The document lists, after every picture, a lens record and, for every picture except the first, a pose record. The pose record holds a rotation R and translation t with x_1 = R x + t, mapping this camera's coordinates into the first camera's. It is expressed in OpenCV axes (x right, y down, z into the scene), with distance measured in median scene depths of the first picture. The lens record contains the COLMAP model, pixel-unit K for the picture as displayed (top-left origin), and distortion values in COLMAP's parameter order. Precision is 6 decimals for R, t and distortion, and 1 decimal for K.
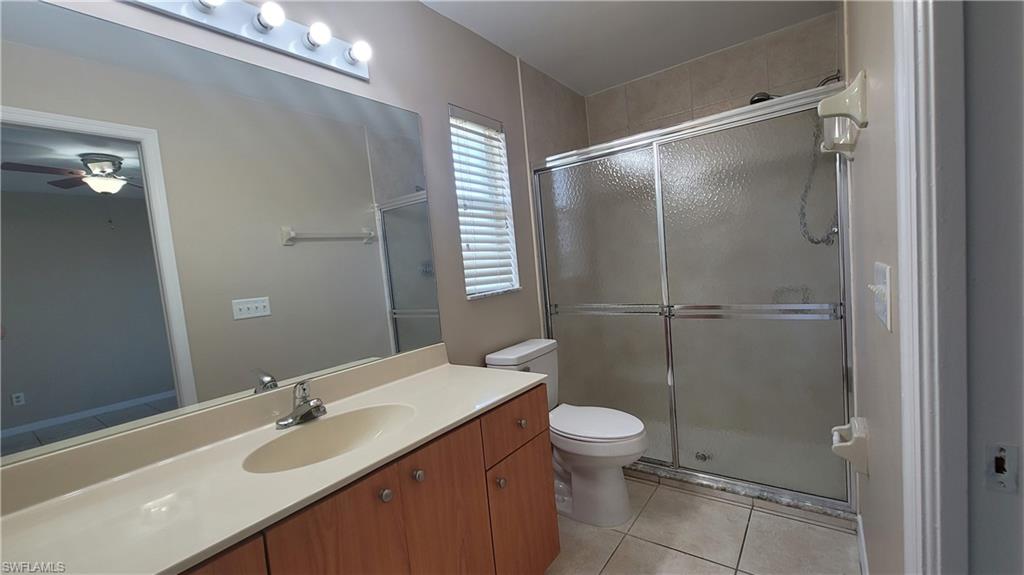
lens RADIAL K [[416.3, 0, 513.0], [0, 416.3, 293.7], [0, 0, 1]] dist [-0.003886, 0.000416]
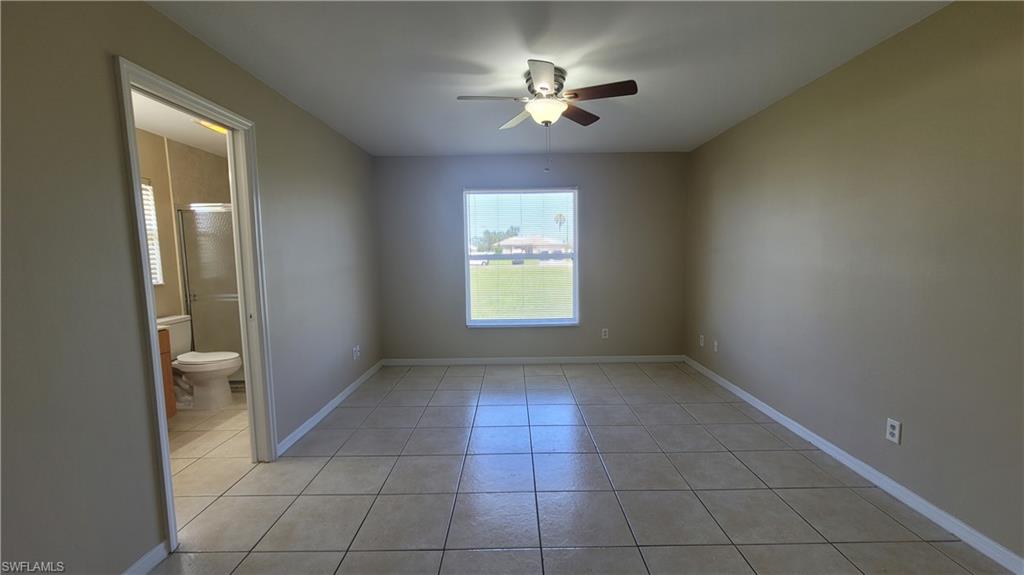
lens RADIAL K [[416.3, 0, 513.0], [0, 416.3, 293.7], [0, 0, 1]] dist [-0.003886, 0.000416]
pose [[0.802218, 0.015655, 0.596826, 0.141442], [-0.009365, 0.999863, -0.013639, 0.033549], [-0.596958, 0.005353, 0.802255, -1.064855]]
